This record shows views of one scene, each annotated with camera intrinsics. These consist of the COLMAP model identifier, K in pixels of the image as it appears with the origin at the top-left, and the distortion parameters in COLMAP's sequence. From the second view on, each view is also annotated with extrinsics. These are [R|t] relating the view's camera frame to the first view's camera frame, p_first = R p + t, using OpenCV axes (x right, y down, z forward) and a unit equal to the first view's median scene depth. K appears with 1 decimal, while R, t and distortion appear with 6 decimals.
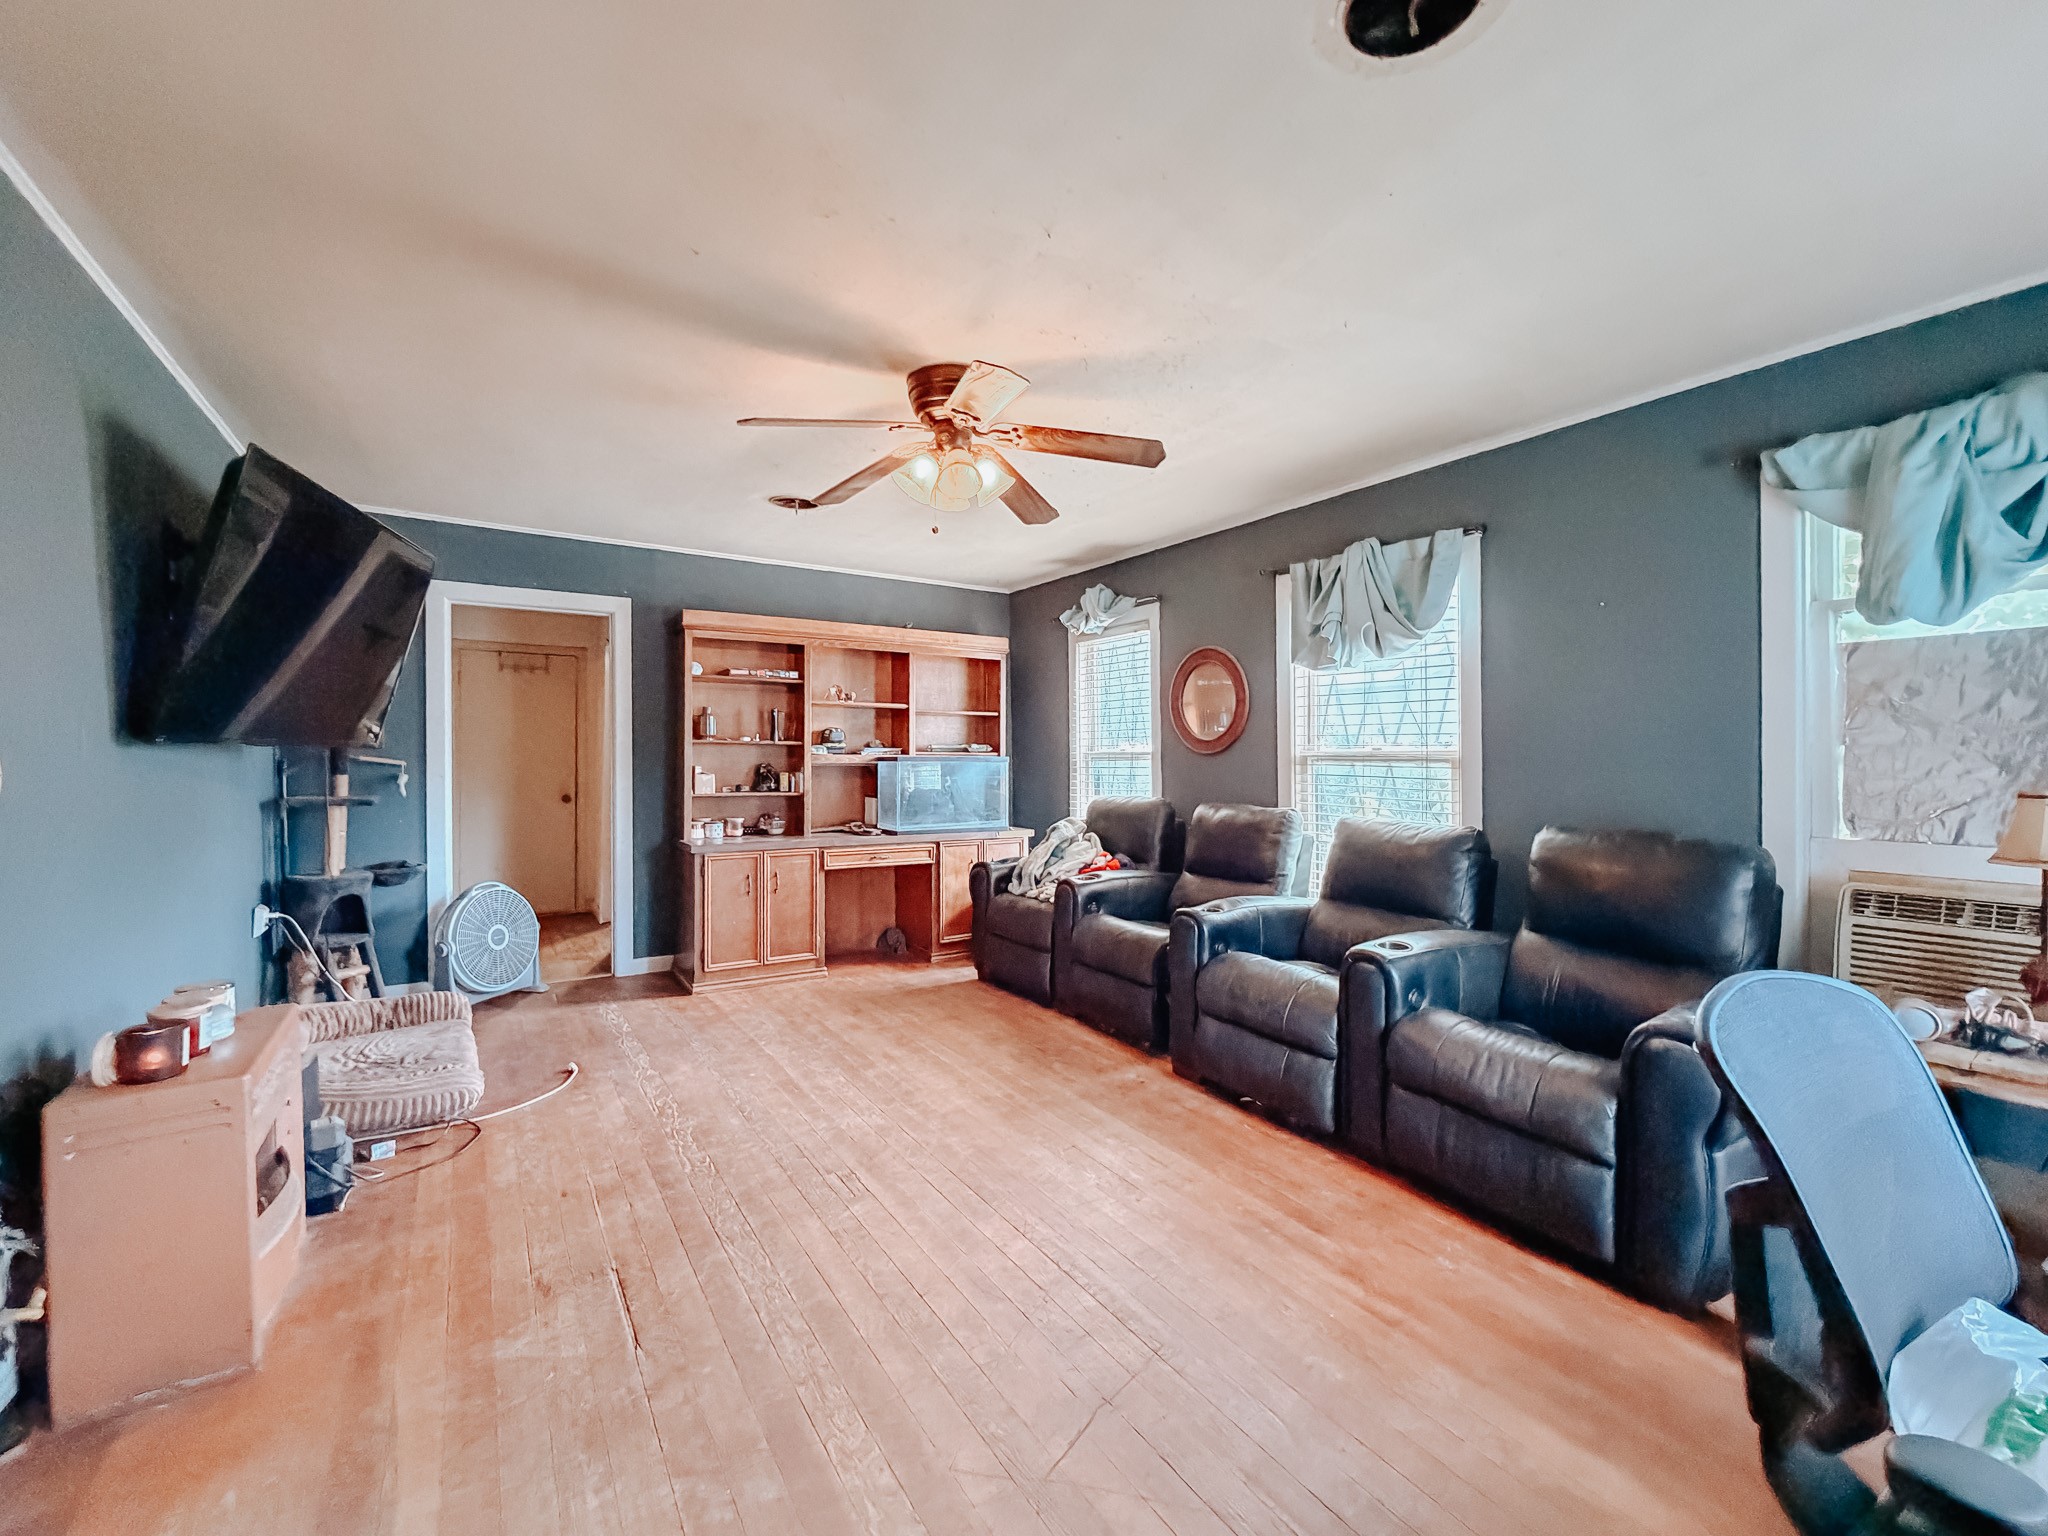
lens RADIAL K [[860.6, 0, 1032.2], [0, 860.6, 757.1], [0, 0, 1]] dist [-0.000375, -0.000205]
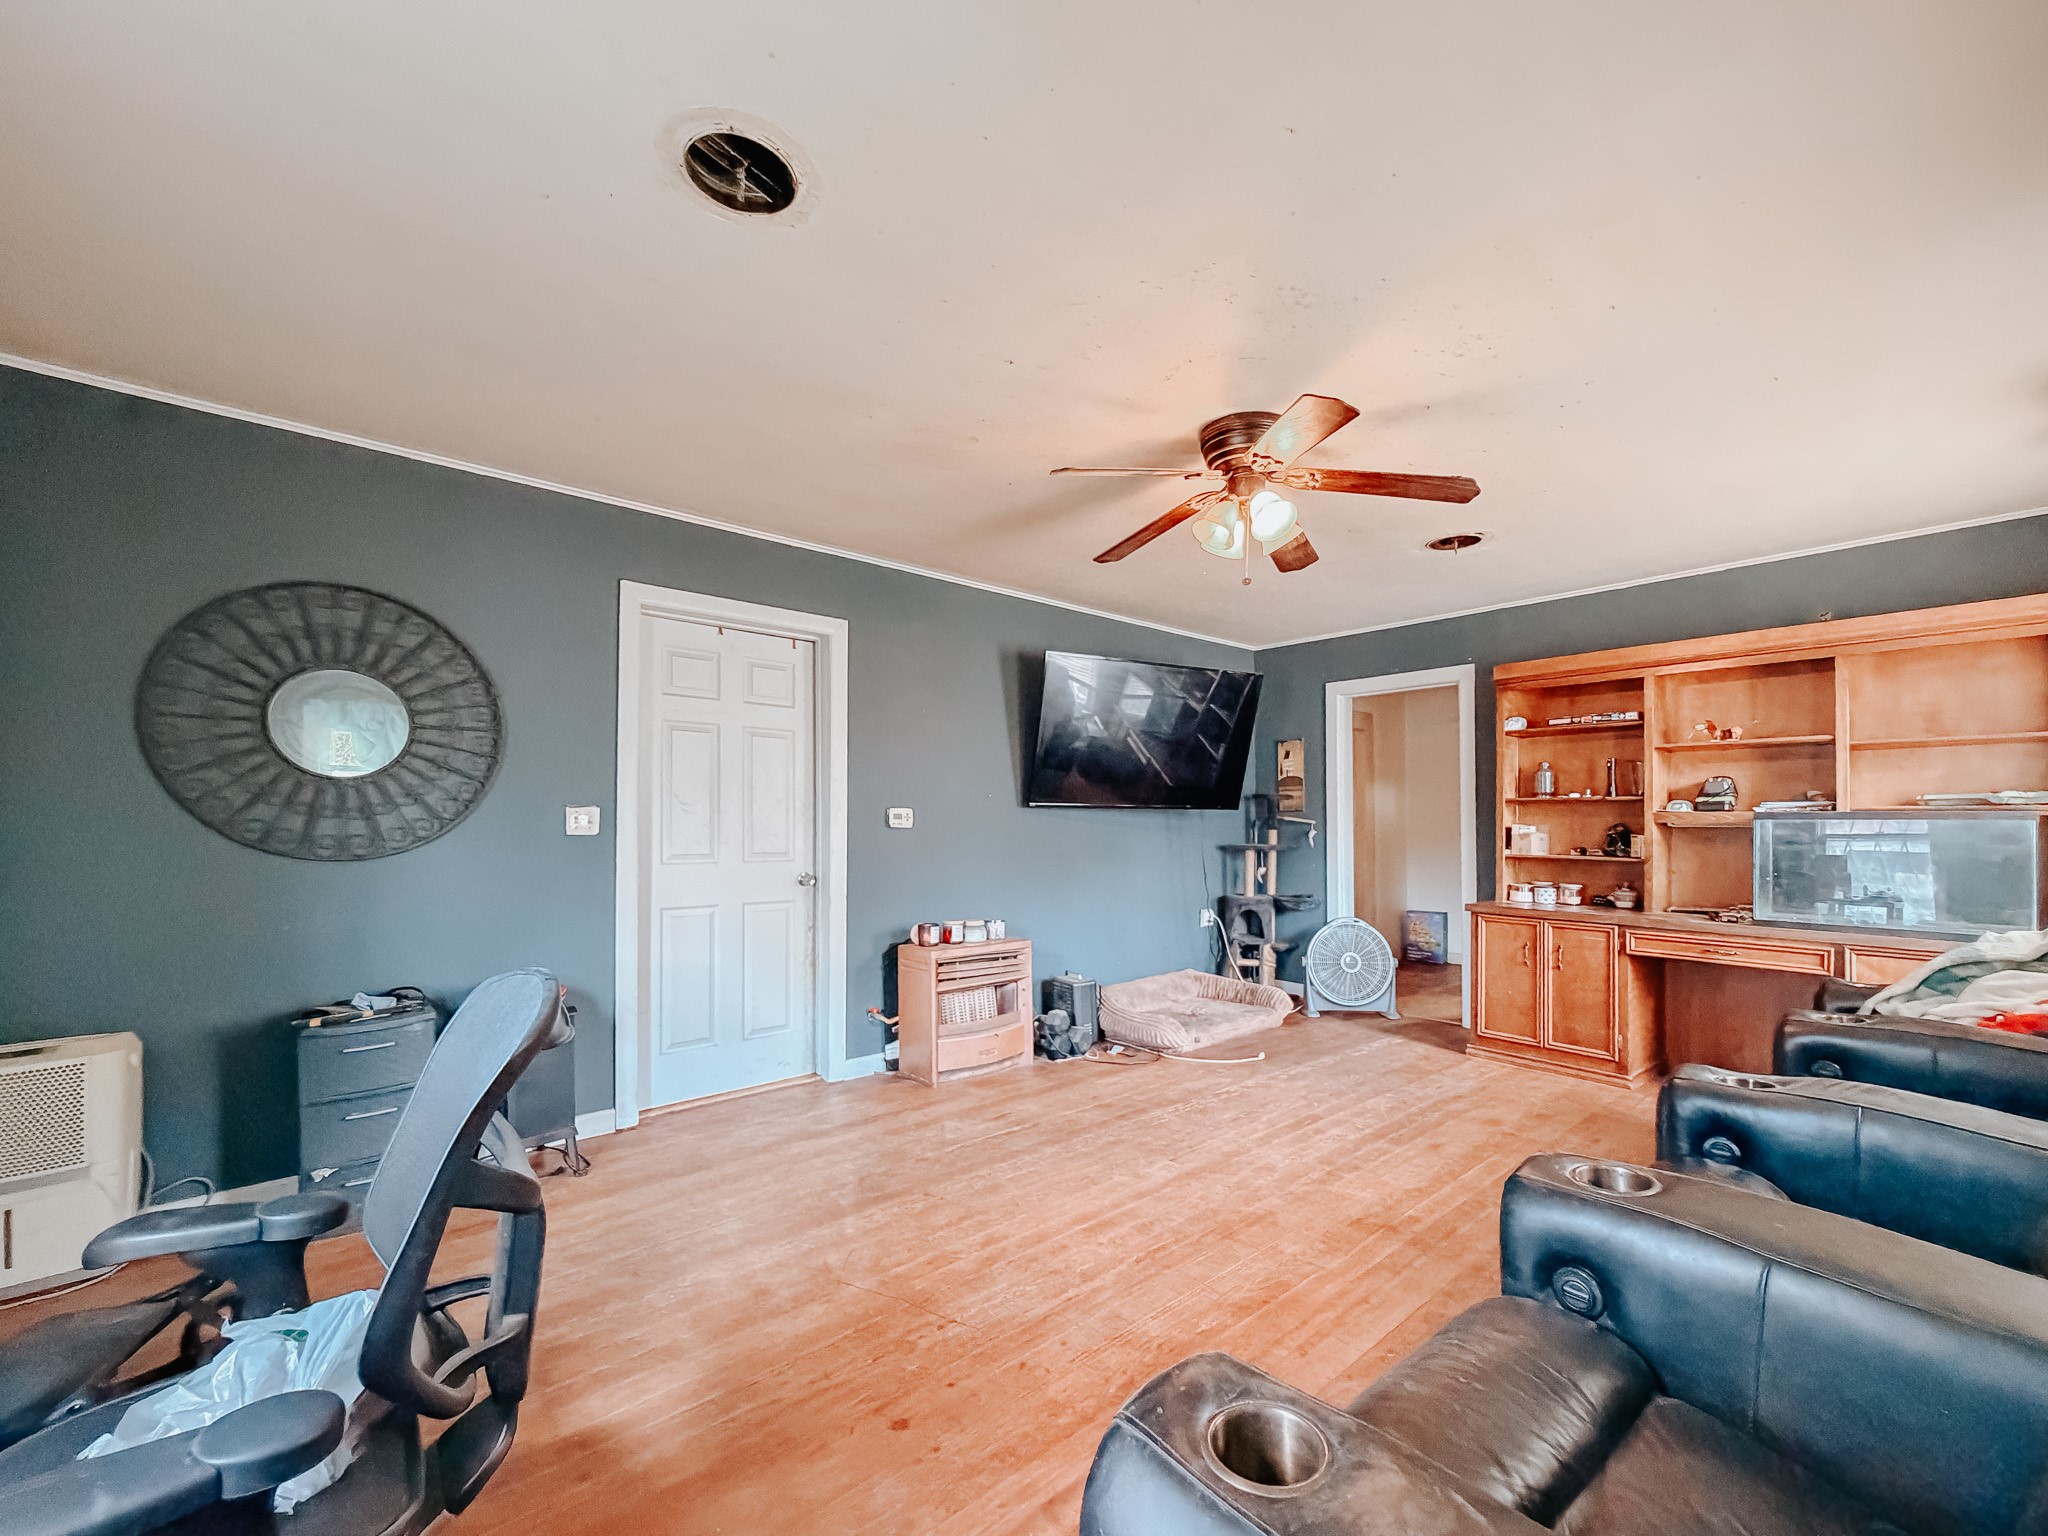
lens RADIAL K [[831.6, 0, 1024.0], [0, 831.6, 823.5], [0, 0, 1]] dist [0.001147, 0.000074]
pose [[0.141982, -0.002883, -0.989865, 0.557665], [-0.005657, 0.999977, -0.003724, 0.018524], [0.989853, 0.006128, 0.141963, 0.411191]]
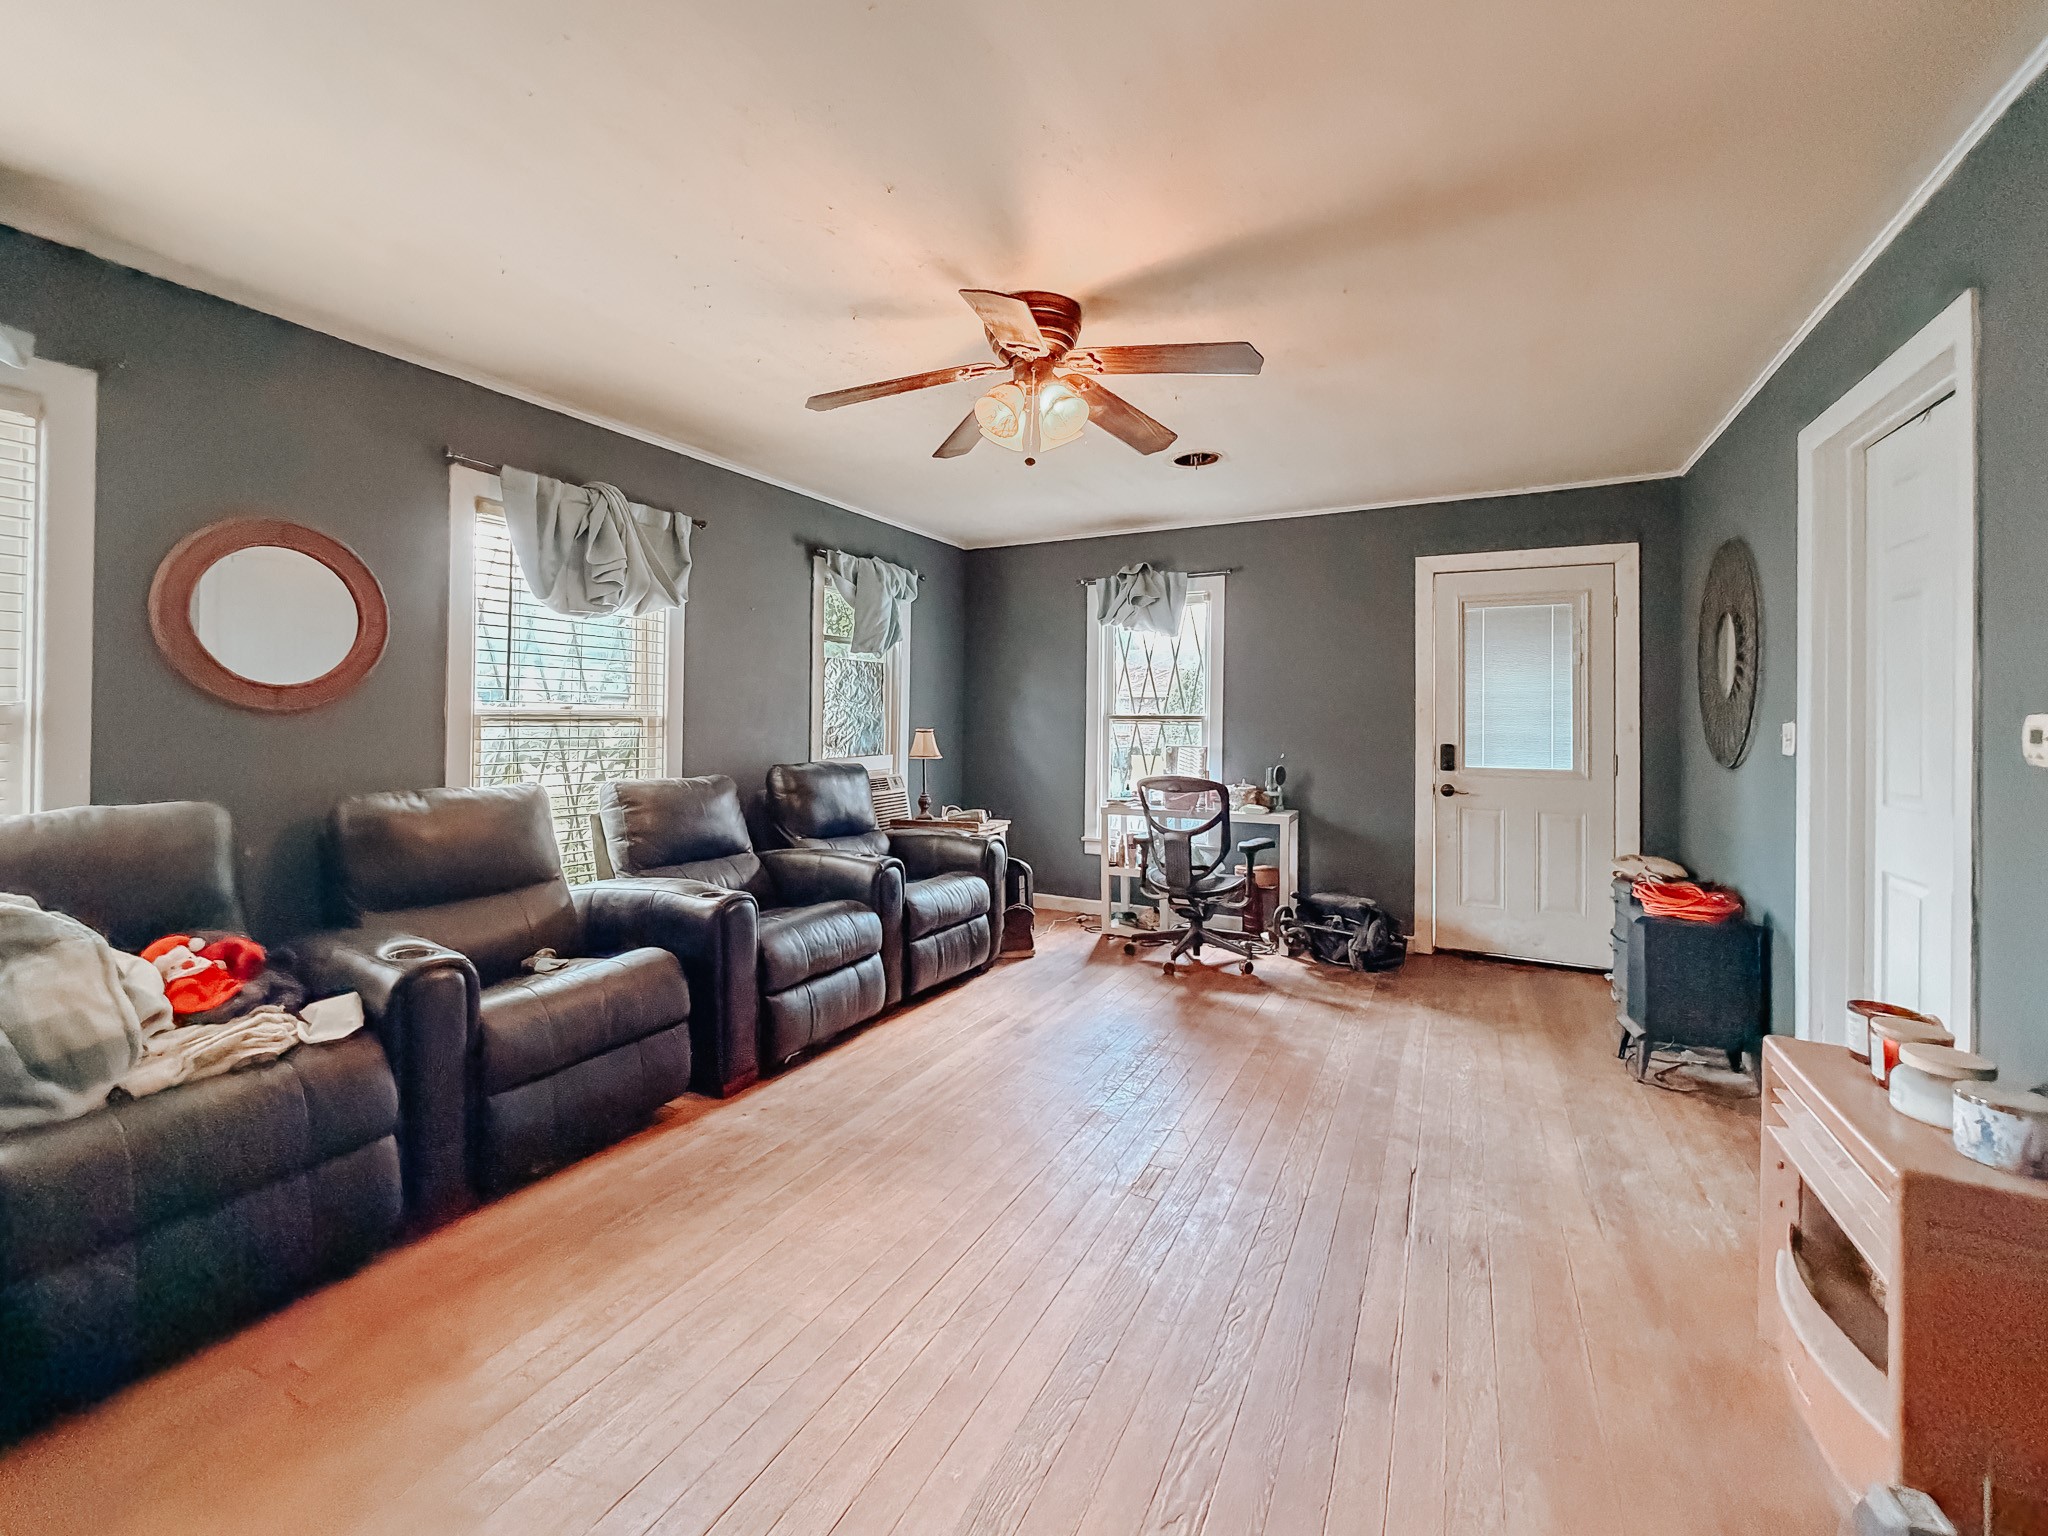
lens RADIAL K [[829.1, 0, 1026.2], [0, 829.1, 704.7], [0, 0, 1]] dist [-0.000020, -0.000036]
pose [[-0.491952, 0.002946, 0.870618, -0.589596], [-0.005726, 0.999962, -0.006620, -0.009295], [-0.870604, -0.008242, -0.491916, 0.992277]]
